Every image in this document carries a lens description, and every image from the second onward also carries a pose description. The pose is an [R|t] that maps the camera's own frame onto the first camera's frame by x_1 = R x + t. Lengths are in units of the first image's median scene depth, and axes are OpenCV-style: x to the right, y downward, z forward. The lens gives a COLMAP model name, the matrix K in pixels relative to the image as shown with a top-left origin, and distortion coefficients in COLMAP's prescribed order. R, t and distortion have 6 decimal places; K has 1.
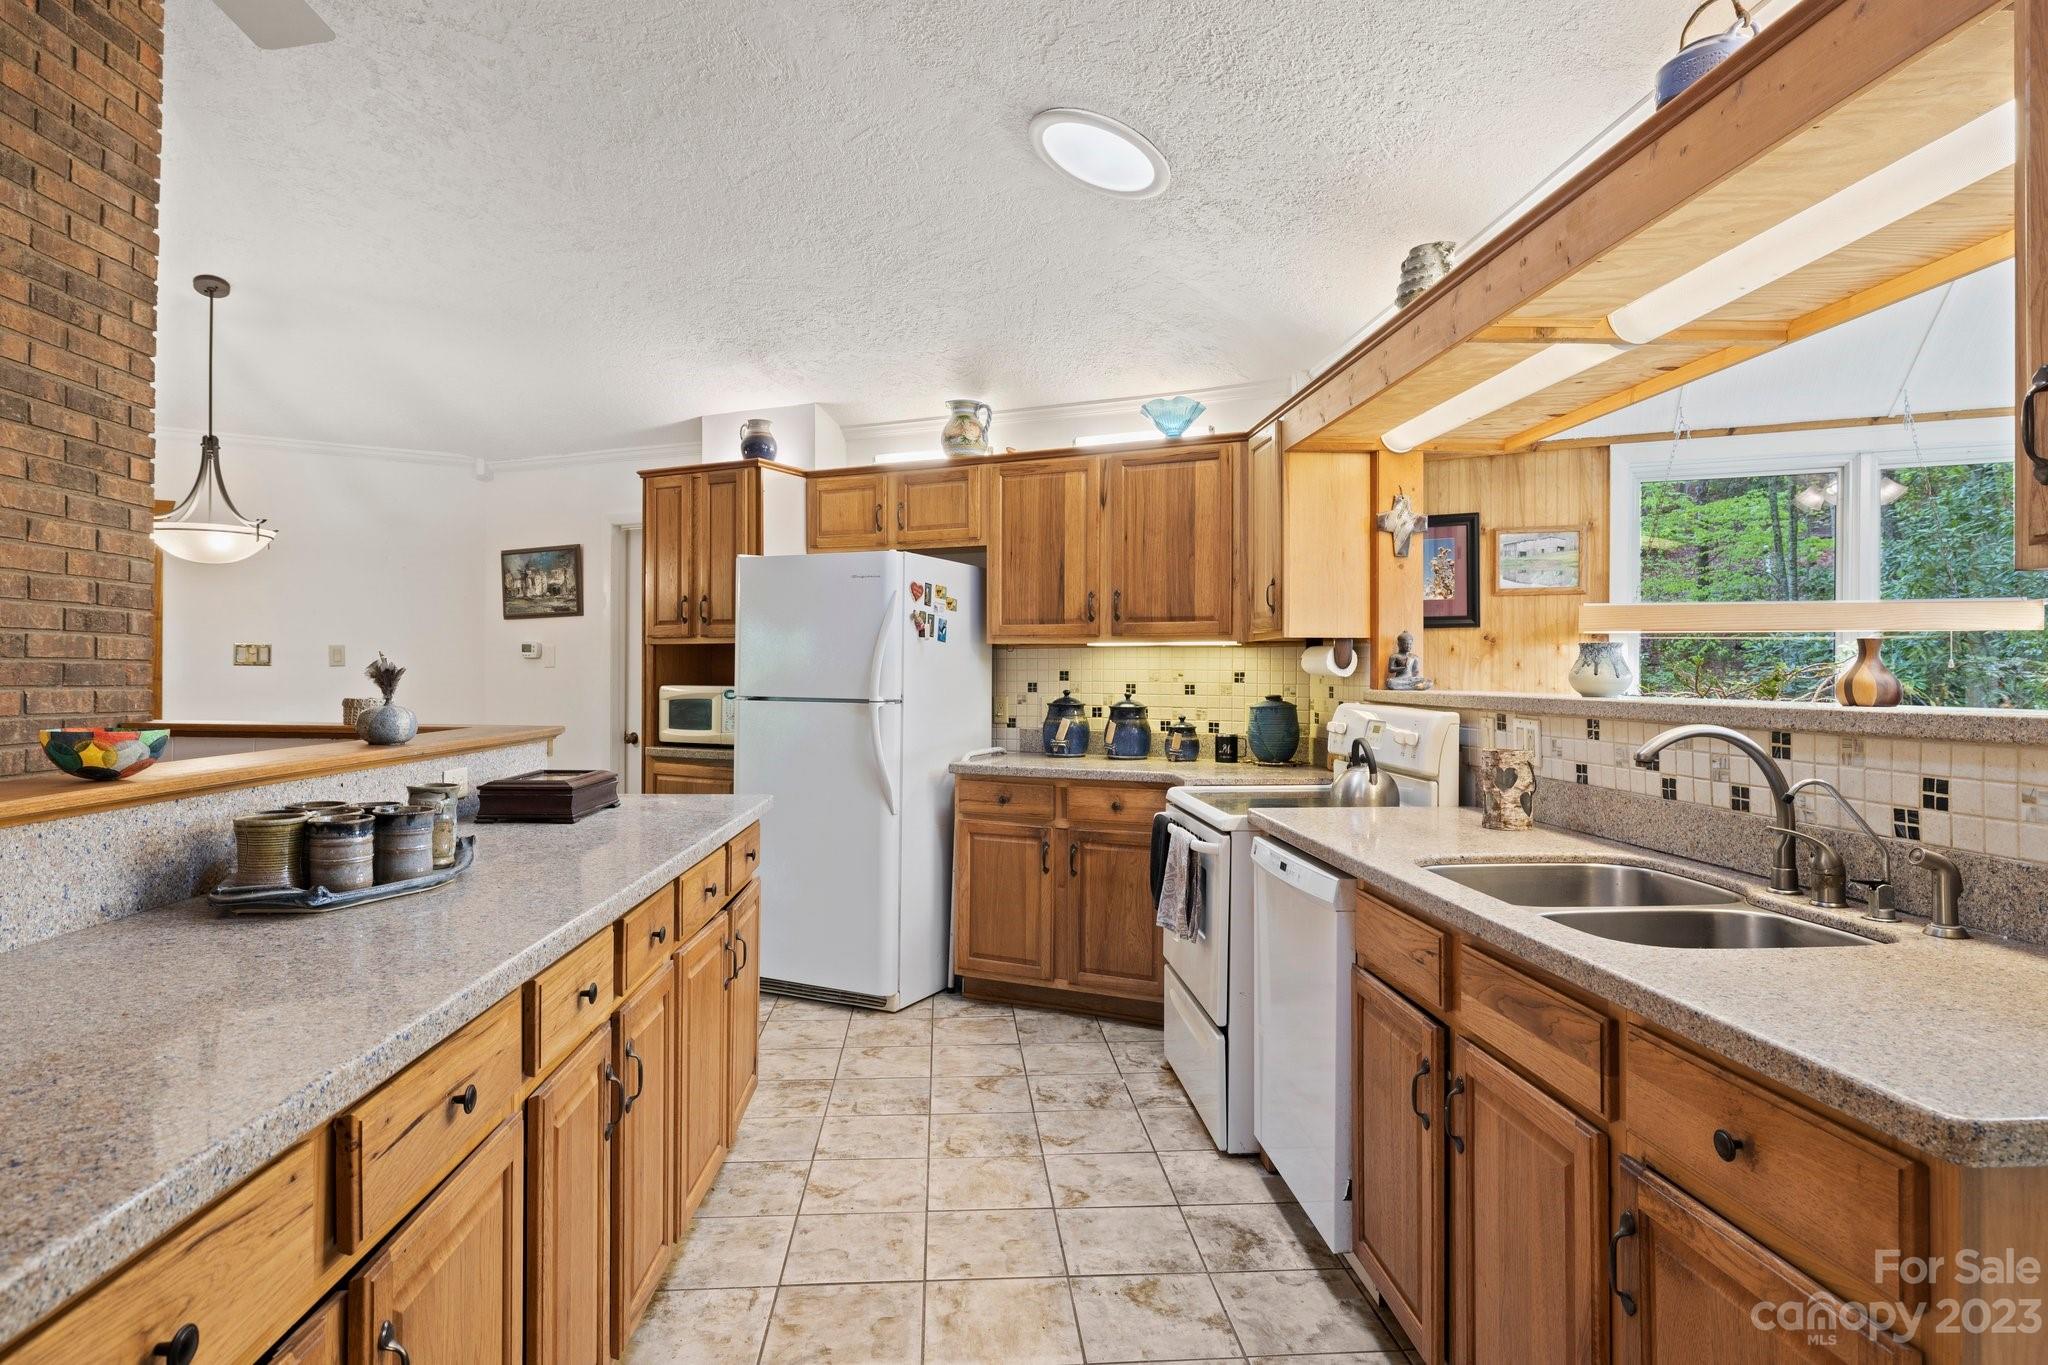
lens RADIAL K [[1127.2, 0, 1027.3], [0, 1127.2, 671.2], [0, 0, 1]] dist [0.001325, 0.000752]
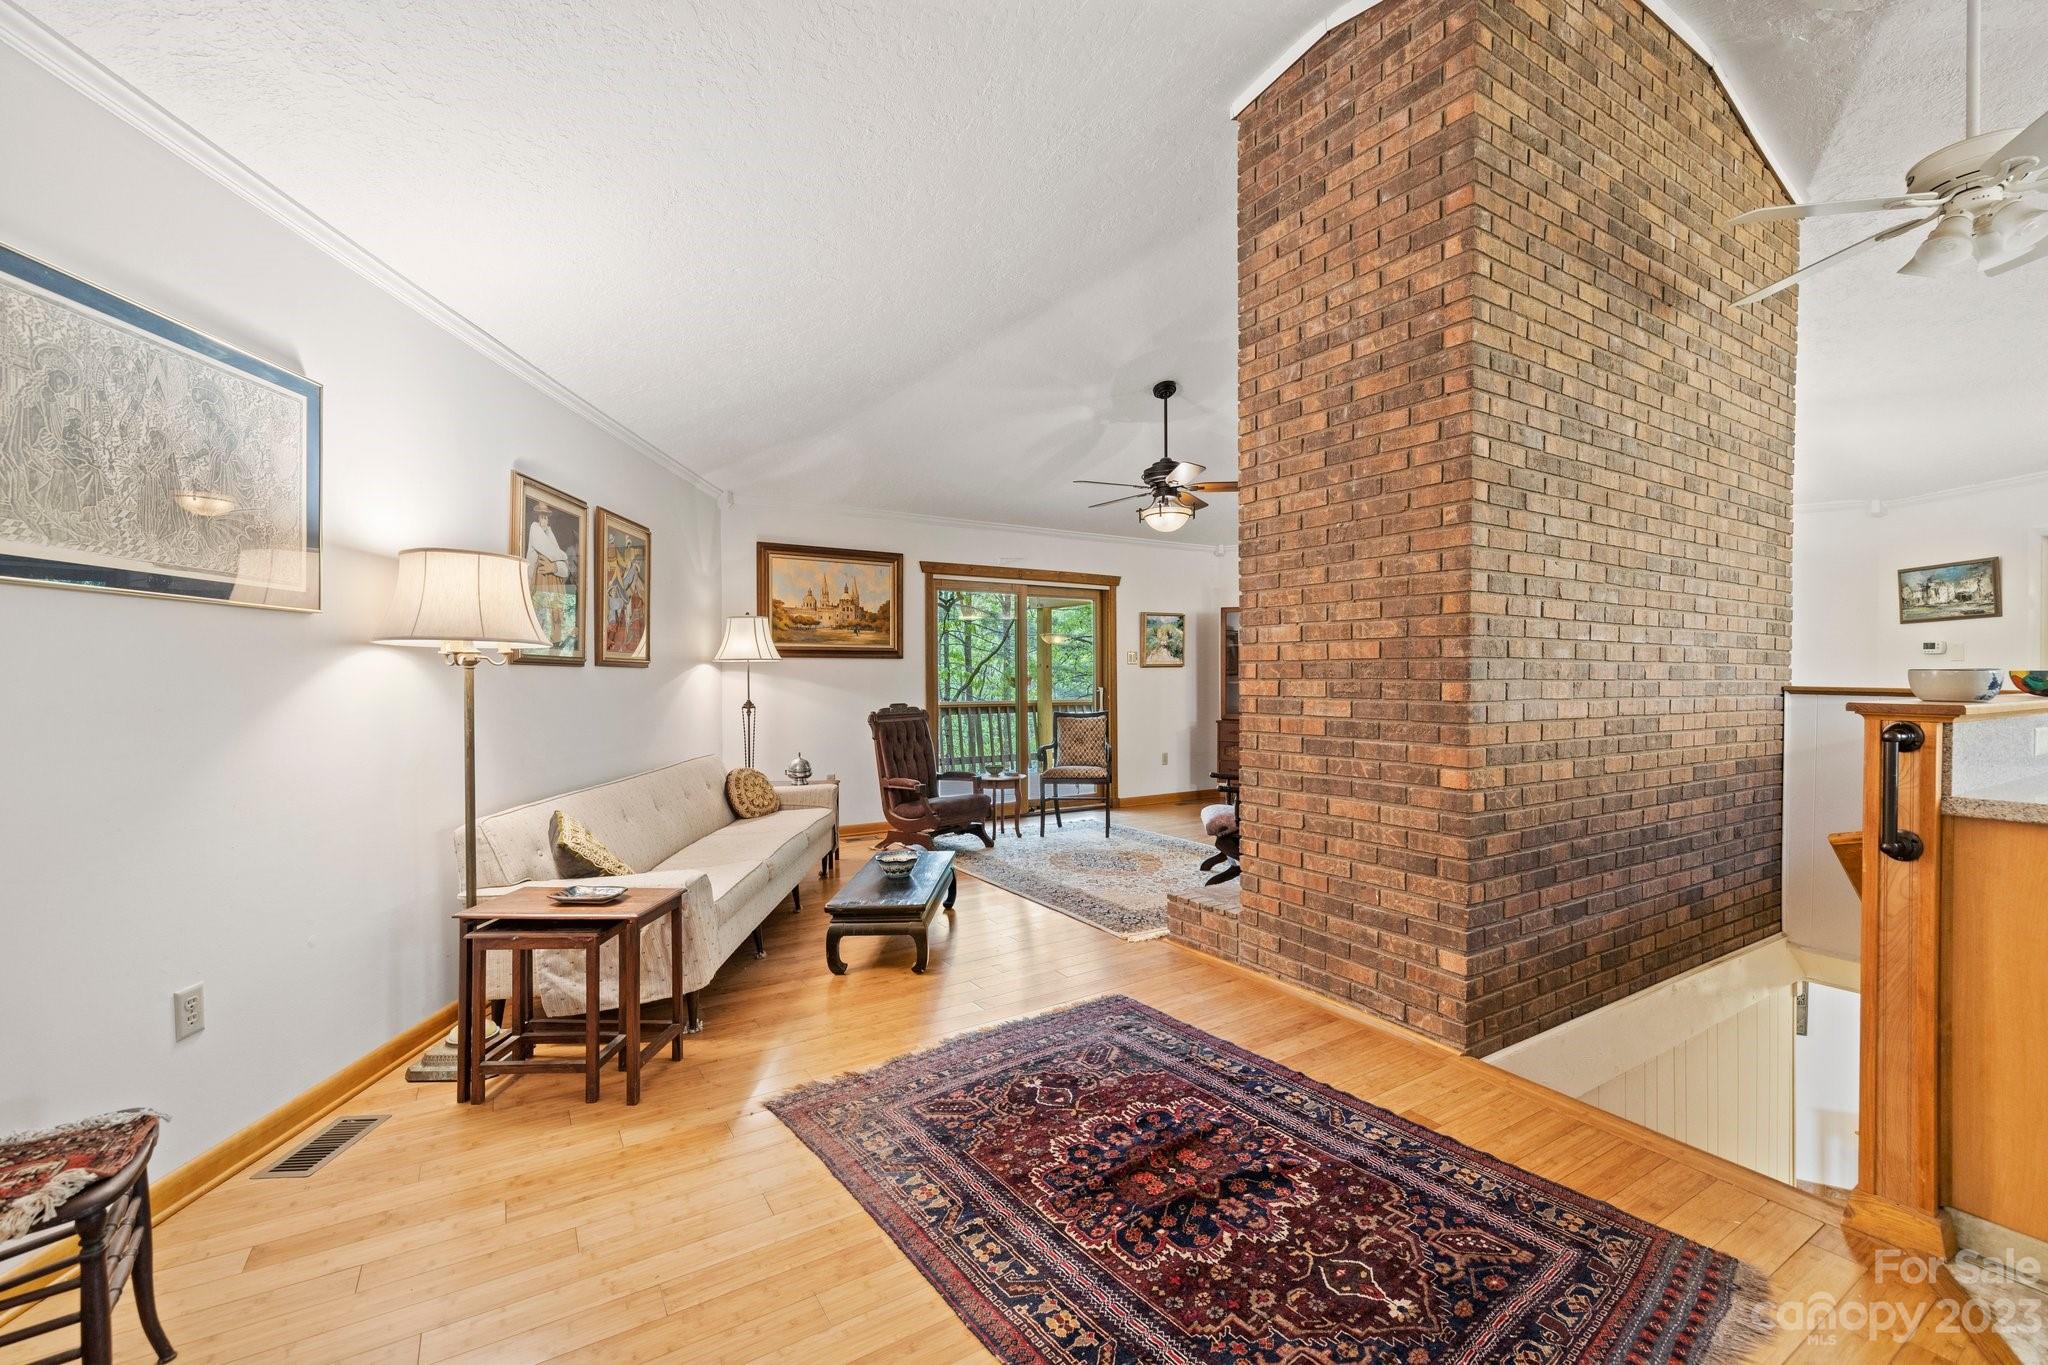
lens RADIAL K [[862.1, 0, 1017.0], [0, 862.1, 680.2], [0, 0, 1]] dist [0.000522, -0.000317]
pose [[0.473475, -0.000408, -0.880807, -0.121383], [0.001650, 0.999999, 0.000423, 0.023205], [0.880805, -0.001654, 0.473475, -0.501109]]
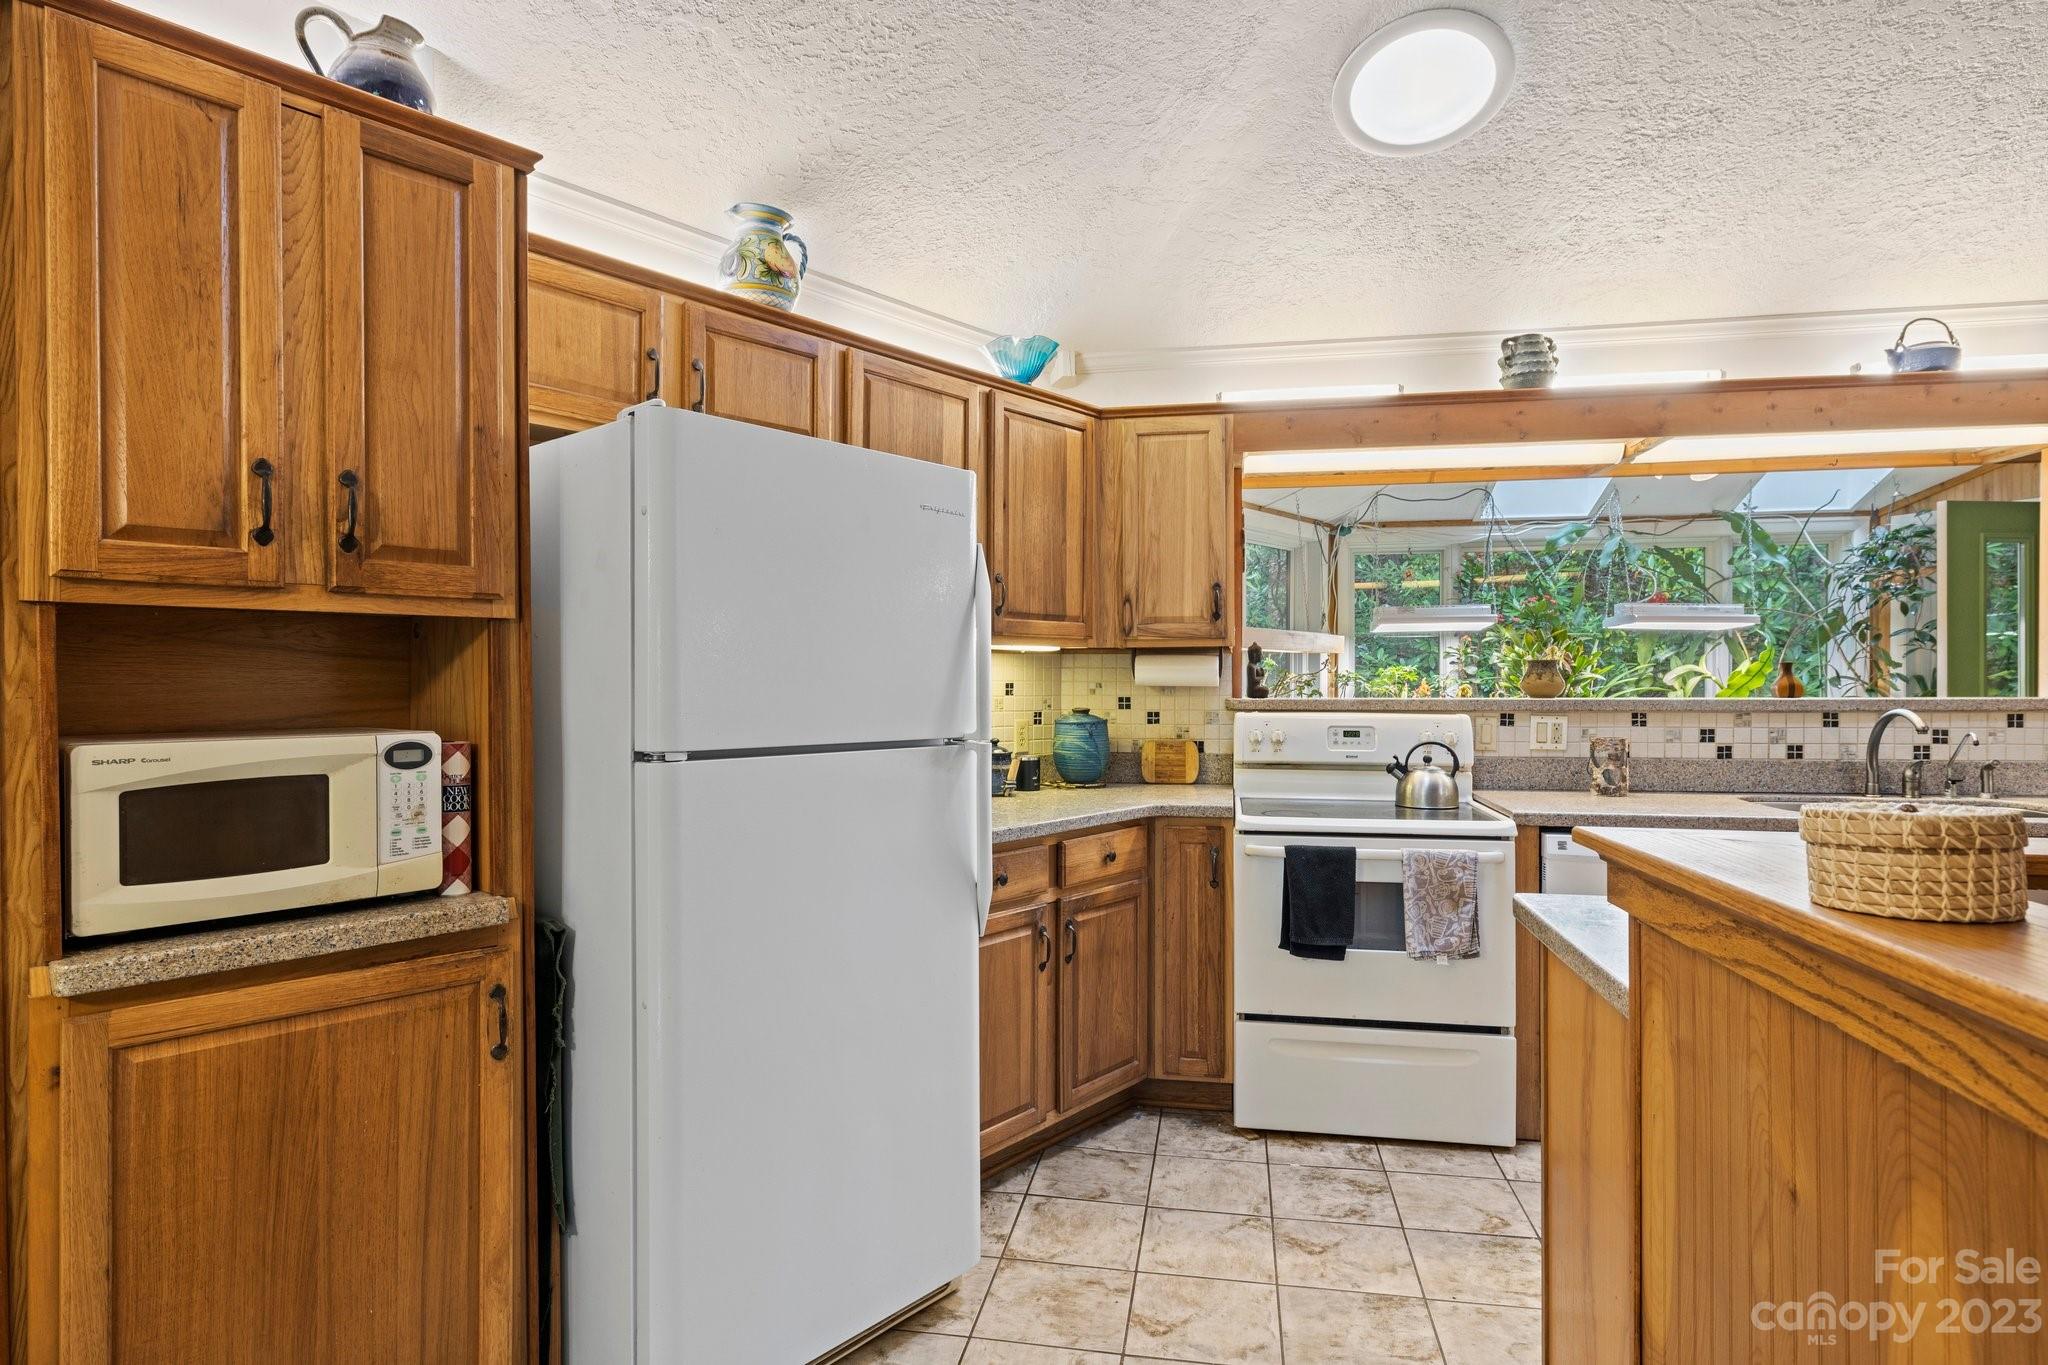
lens RADIAL K [[1097.3, 0, 1030.4], [0, 1097.3, 686.4], [0, 0, 1]] dist [-0.001872, 0.001739]
pose [[0.255453, -0.010566, 0.966764, -0.641617], [0.003258, 0.999944, 0.010068, -0.005308], [-0.966816, 0.000578, 0.255473, 0.827733]]
